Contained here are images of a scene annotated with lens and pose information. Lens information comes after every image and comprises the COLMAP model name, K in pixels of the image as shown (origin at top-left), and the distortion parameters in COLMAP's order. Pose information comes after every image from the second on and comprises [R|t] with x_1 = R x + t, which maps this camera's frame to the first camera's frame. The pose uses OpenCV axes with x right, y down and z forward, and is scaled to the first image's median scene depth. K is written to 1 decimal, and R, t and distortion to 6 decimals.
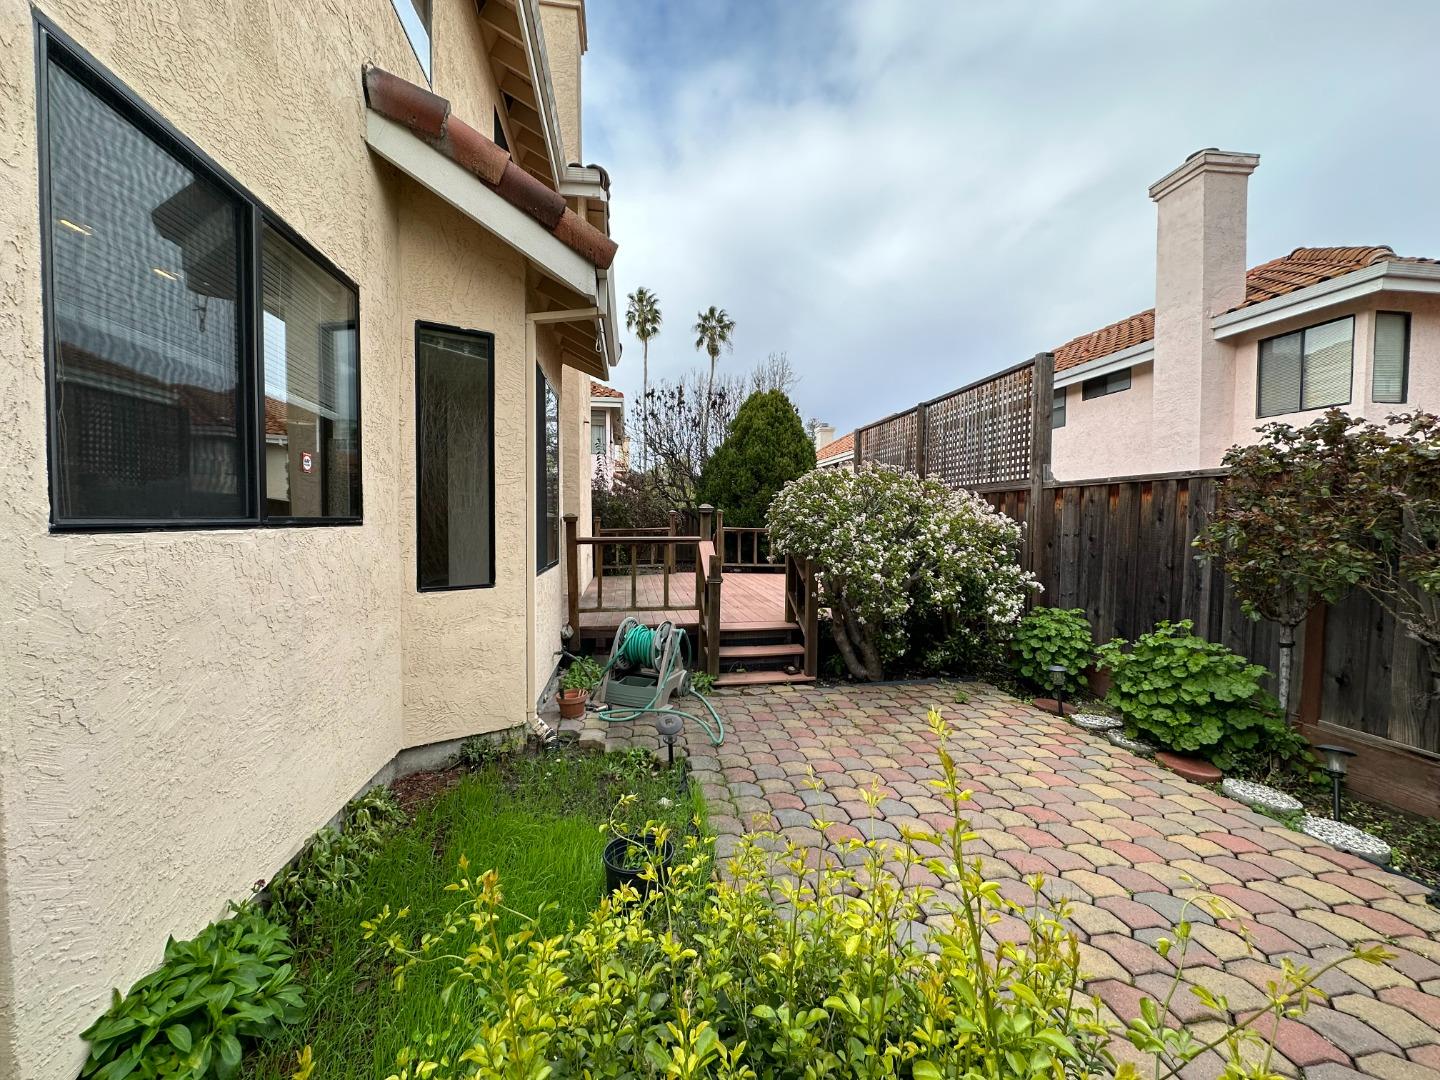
lens RADIAL K [[572.1, 0, 718.6], [0, 572.1, 535.9], [0, 0, 1]] dist [-0.000544, -0.000428]
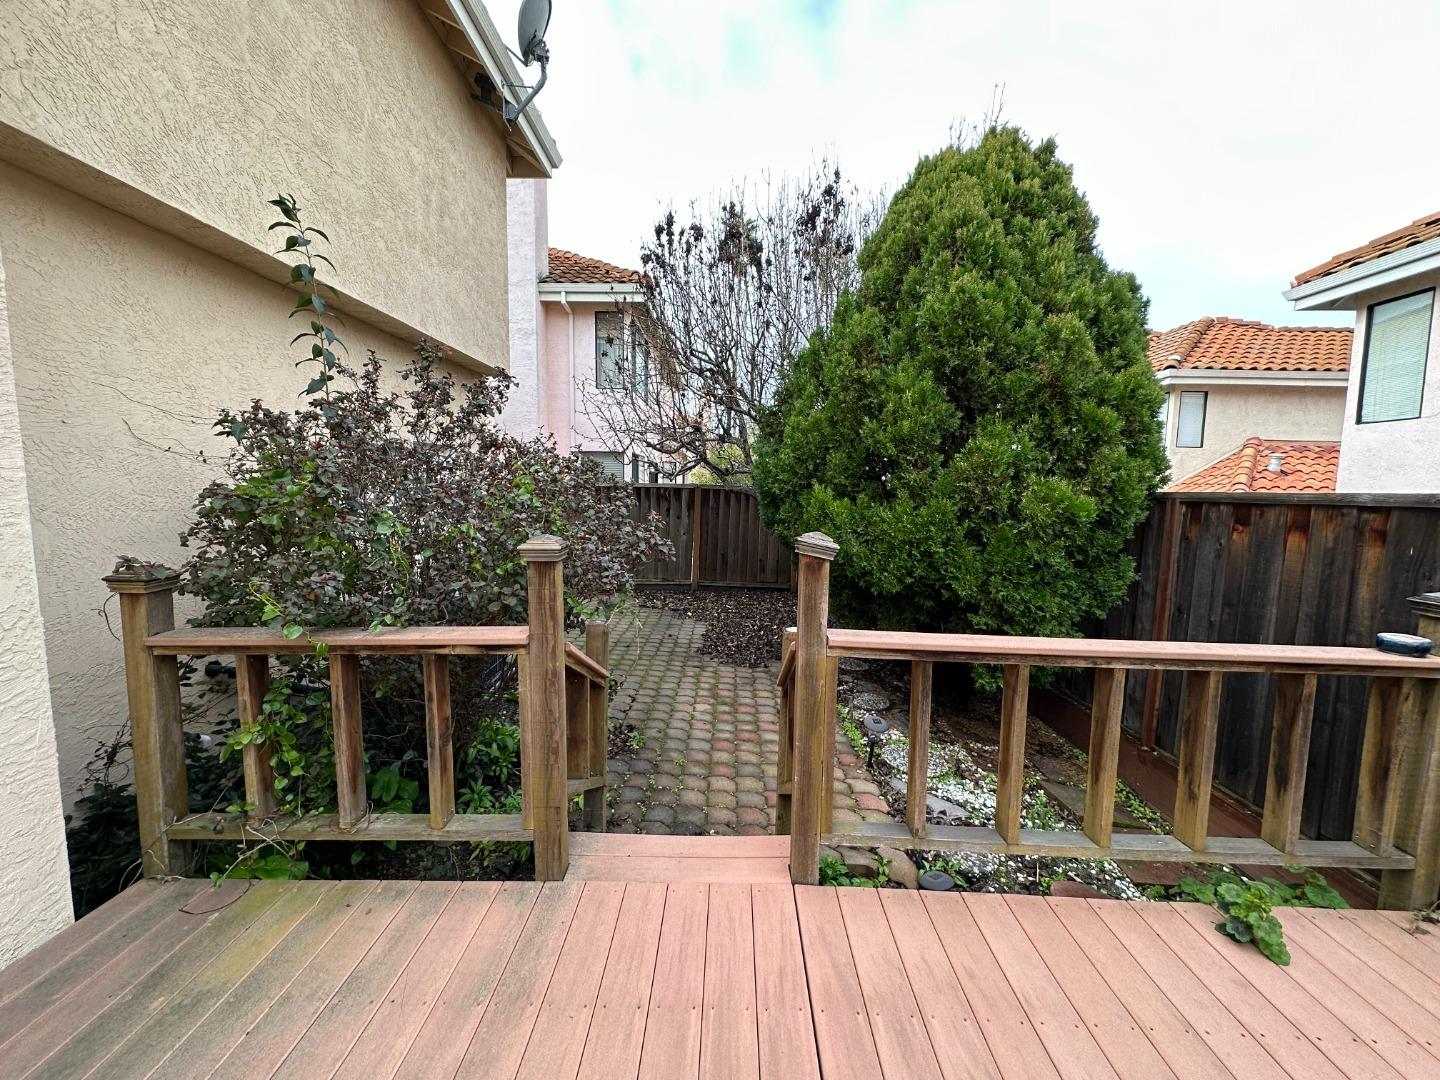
lens RADIAL K [[572.1, 0, 718.6], [0, 572.1, 535.9], [0, 0, 1]] dist [-0.000544, -0.000428]
pose [[0.984711, 0.022357, -0.172753, 0.002321], [-0.011838, 0.998026, 0.061684, -0.047403], [0.173791, -0.058696, 0.983032, 0.687895]]
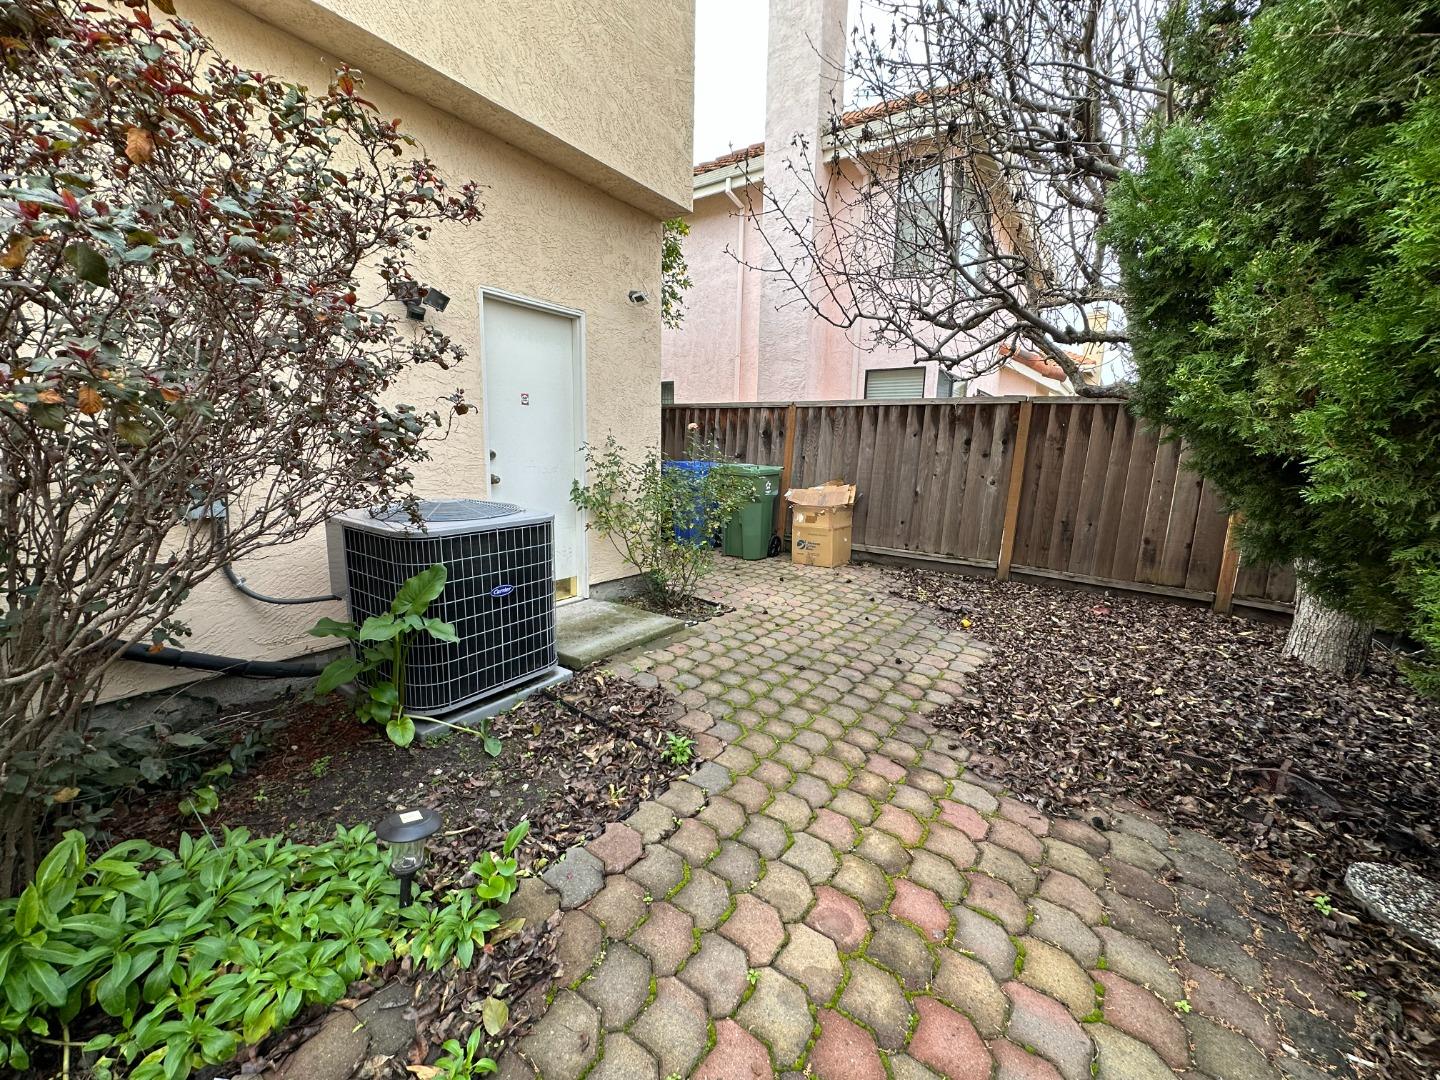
lens RADIAL K [[572.1, 0, 718.6], [0, 572.1, 535.9], [0, 0, 1]] dist [-0.000544, -0.000428]
pose [[0.713839, 0.122950, -0.689432, -0.011056], [-0.040348, 0.990053, 0.134785, -0.017195], [0.699146, -0.068398, 0.711699, 0.923303]]
